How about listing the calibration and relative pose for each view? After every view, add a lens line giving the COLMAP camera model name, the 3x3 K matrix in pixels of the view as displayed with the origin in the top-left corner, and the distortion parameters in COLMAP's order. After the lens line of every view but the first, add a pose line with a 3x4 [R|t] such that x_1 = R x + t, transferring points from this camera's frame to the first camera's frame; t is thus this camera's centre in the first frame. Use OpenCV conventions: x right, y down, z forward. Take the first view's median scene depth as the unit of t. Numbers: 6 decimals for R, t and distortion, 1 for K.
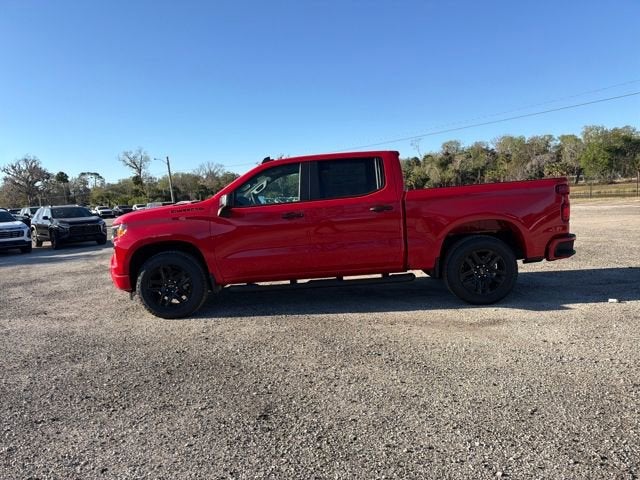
lens RADIAL K [[445.0, 0, 316.3], [0, 445.0, 243.1], [0, 0, 1]] dist [0.081277, -0.104409]
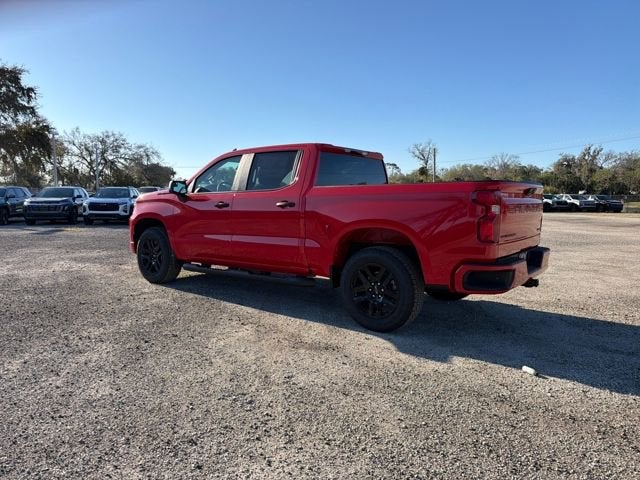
lens RADIAL K [[444.3, 0, 315.4], [0, 444.3, 238.6], [0, 0, 1]] dist [0.088810, -0.117839]
pose [[0.803189, 0.119546, -0.583606, 0.700450], [-0.114356, 0.992379, 0.045897, -0.052131], [0.584645, 0.029875, 0.810739, 0.257769]]
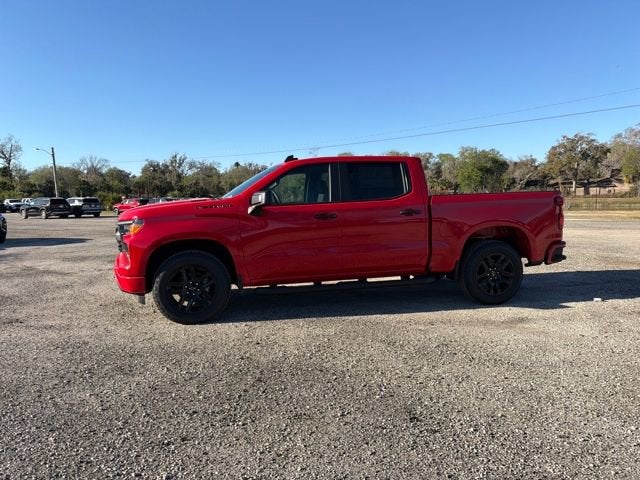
lens RADIAL K [[445.0, 0, 316.3], [0, 445.0, 243.1], [0, 0, 1]] dist [0.081277, -0.104409]
pose [[0.971928, 0.019643, 0.234456, -0.282993], [-0.017148, 0.999773, -0.012677, 0.009539], [-0.234652, 0.008301, 0.972044, 0.046120]]
